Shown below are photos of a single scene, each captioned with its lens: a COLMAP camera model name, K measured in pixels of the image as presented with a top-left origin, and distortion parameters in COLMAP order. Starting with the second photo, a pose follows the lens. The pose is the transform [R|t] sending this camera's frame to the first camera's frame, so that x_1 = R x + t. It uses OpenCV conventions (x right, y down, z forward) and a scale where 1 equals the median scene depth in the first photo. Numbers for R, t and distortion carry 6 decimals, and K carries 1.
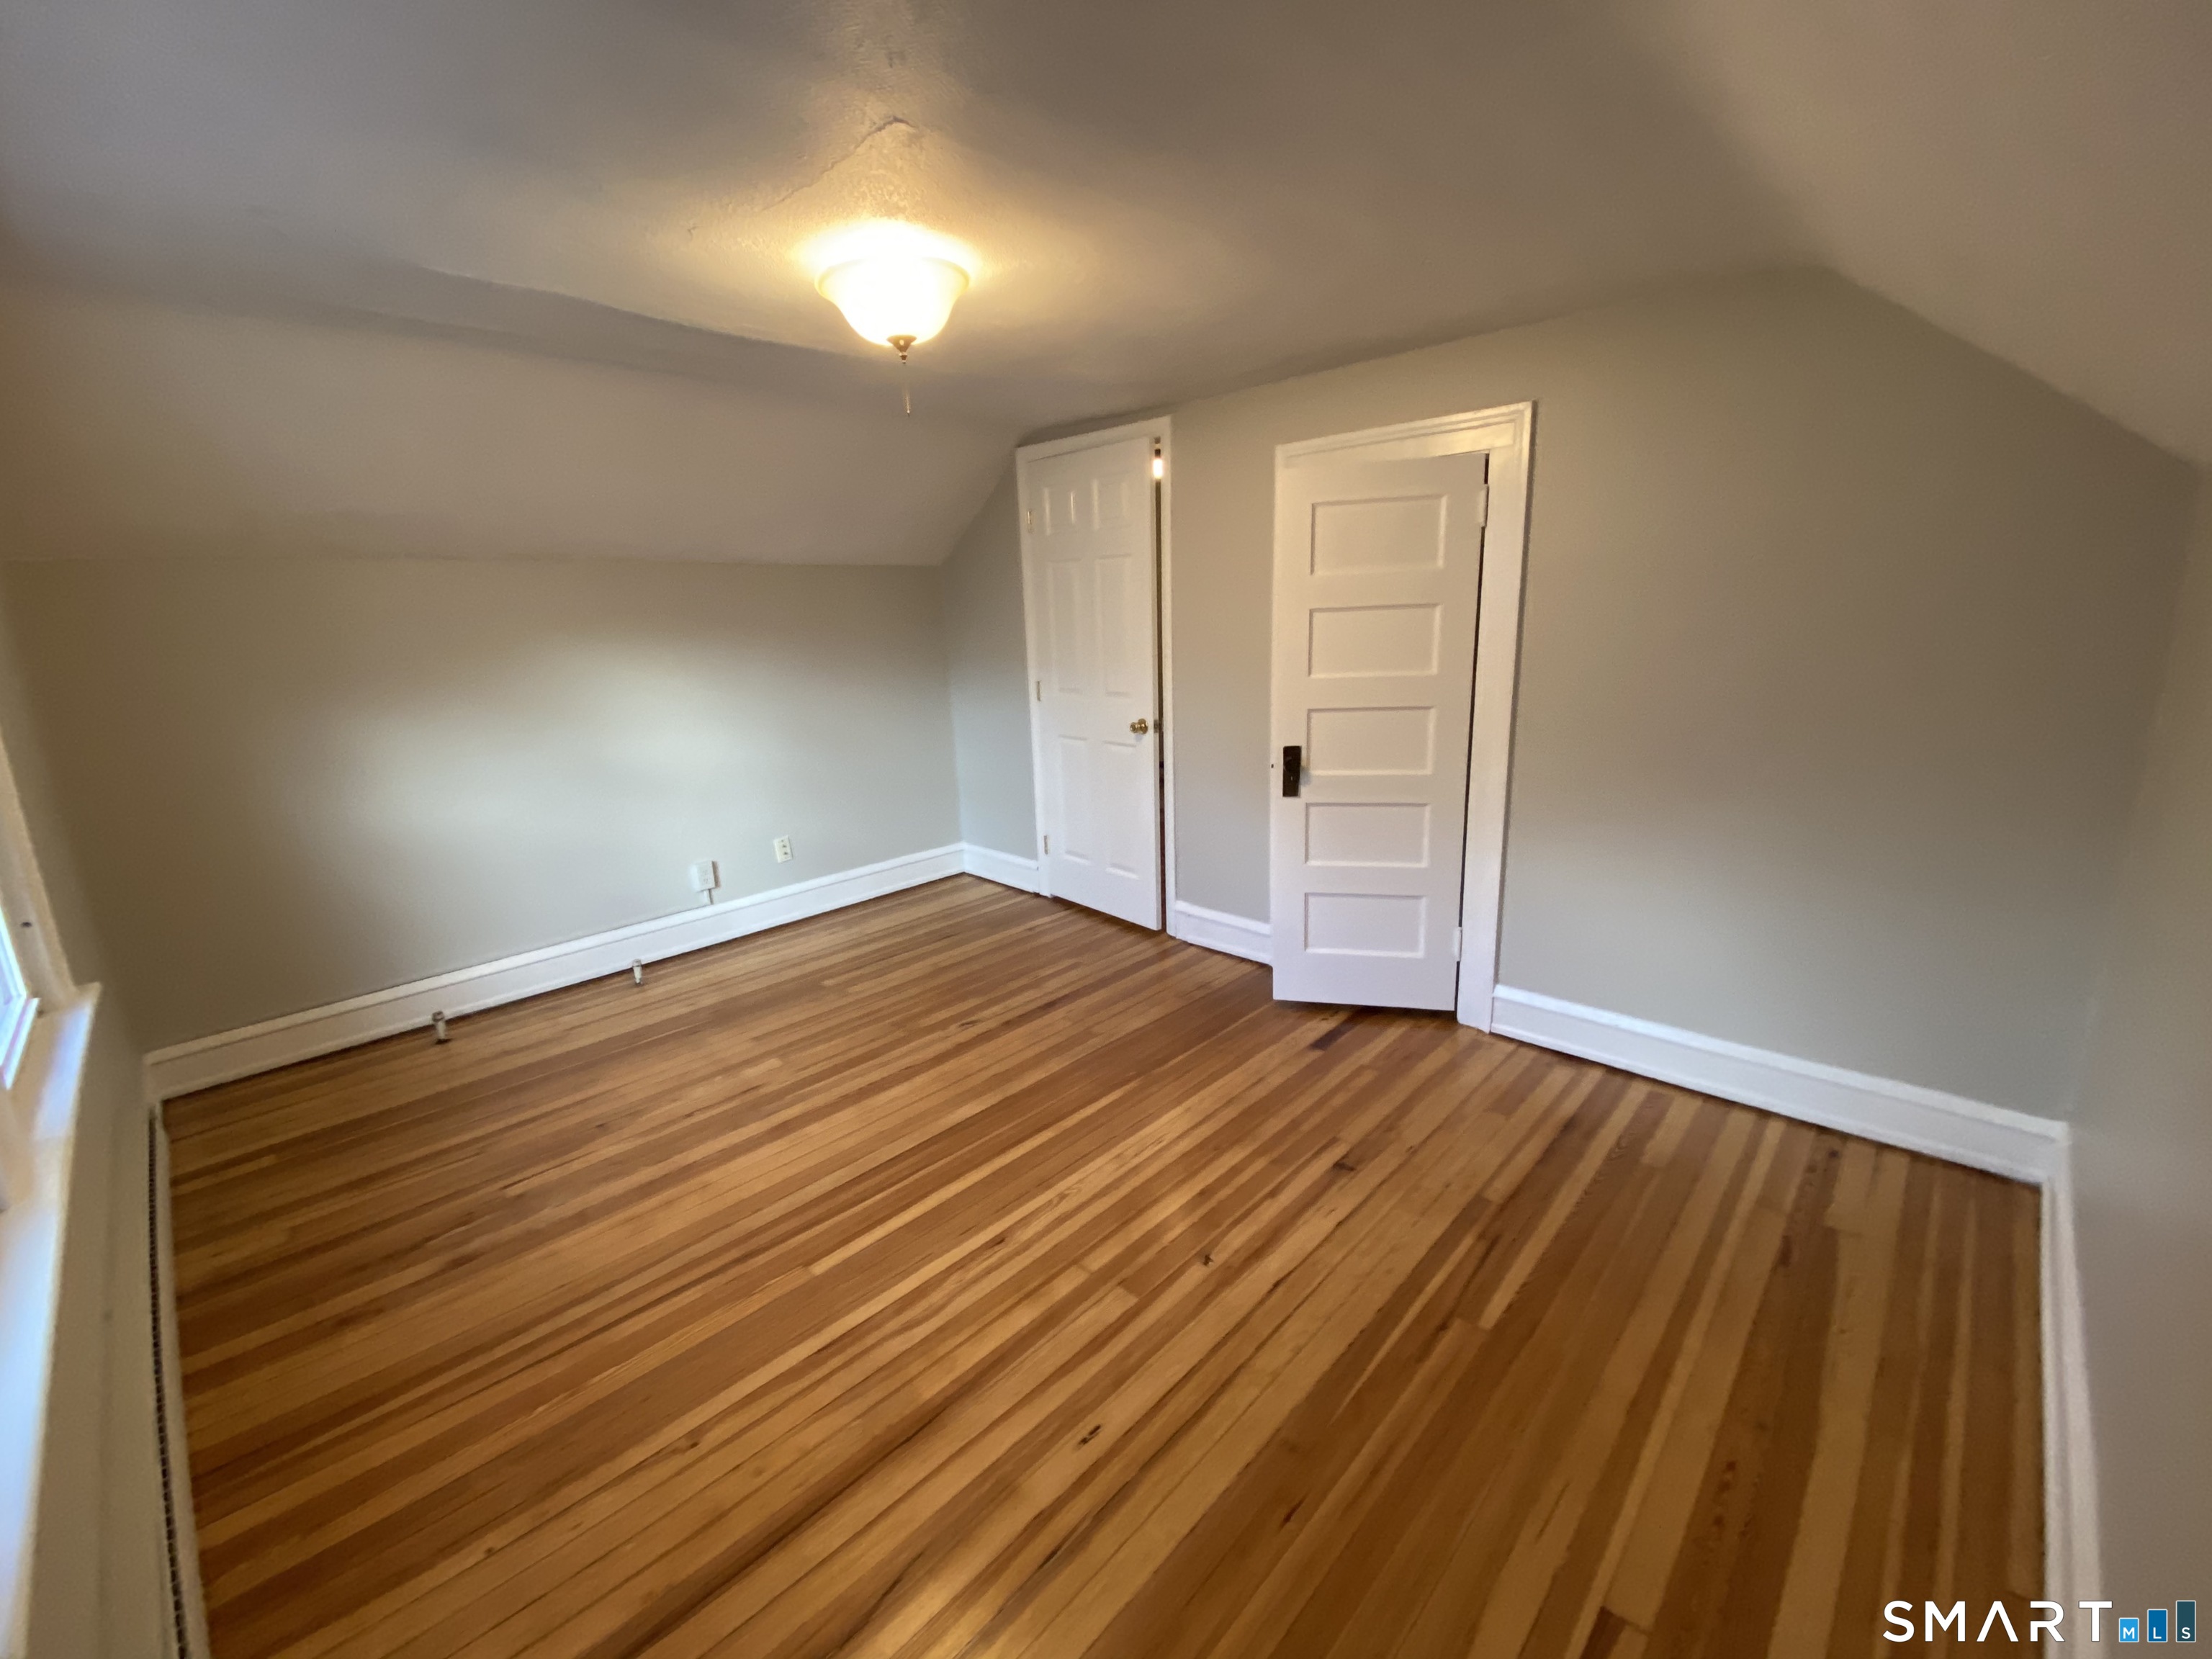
lens RADIAL K [[914.5, 0, 1107.9], [0, 914.5, 822.9], [0, 0, 1]] dist [0.000272, 0.000013]
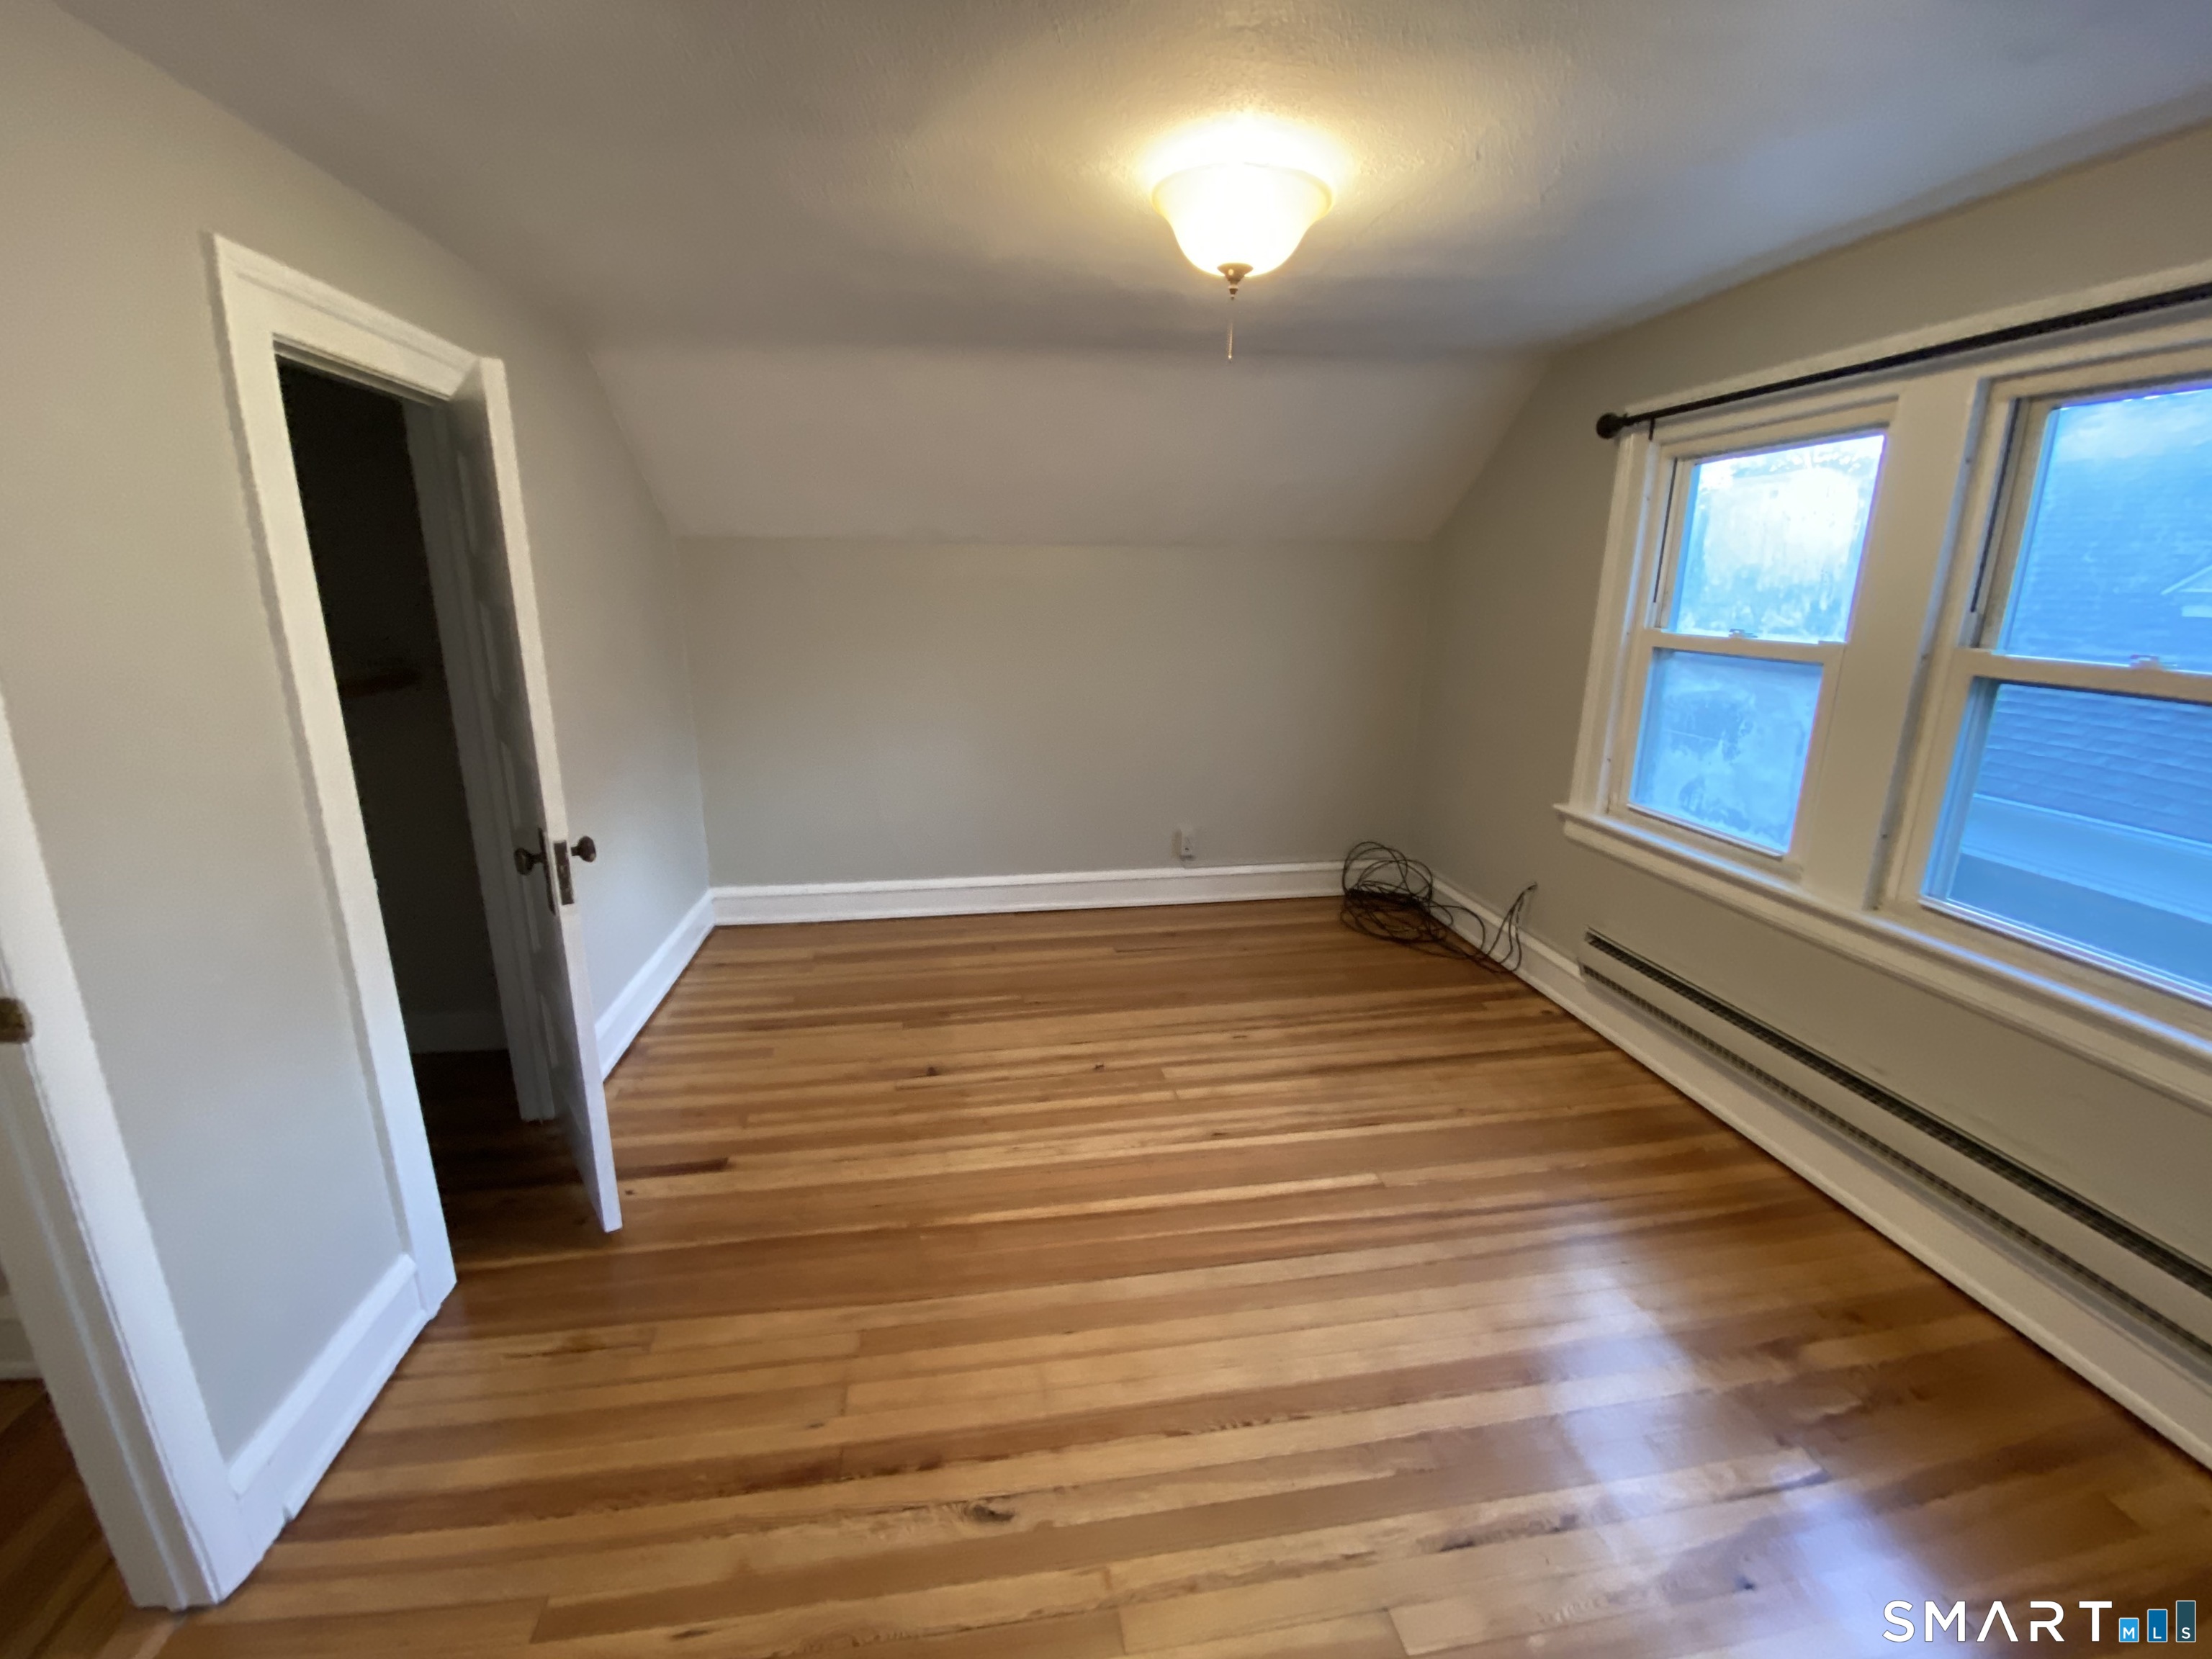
lens RADIAL K [[914.5, 0, 1100.4], [0, 914.5, 819.9], [0, 0, 1]] dist [0.000272, 0.000013]
pose [[-0.793733, -0.121934, 0.595919, -0.628063], [0.168964, 0.896946, 0.408581, -0.392995], [-0.584327, 0.424993, -0.691334, 1.676947]]
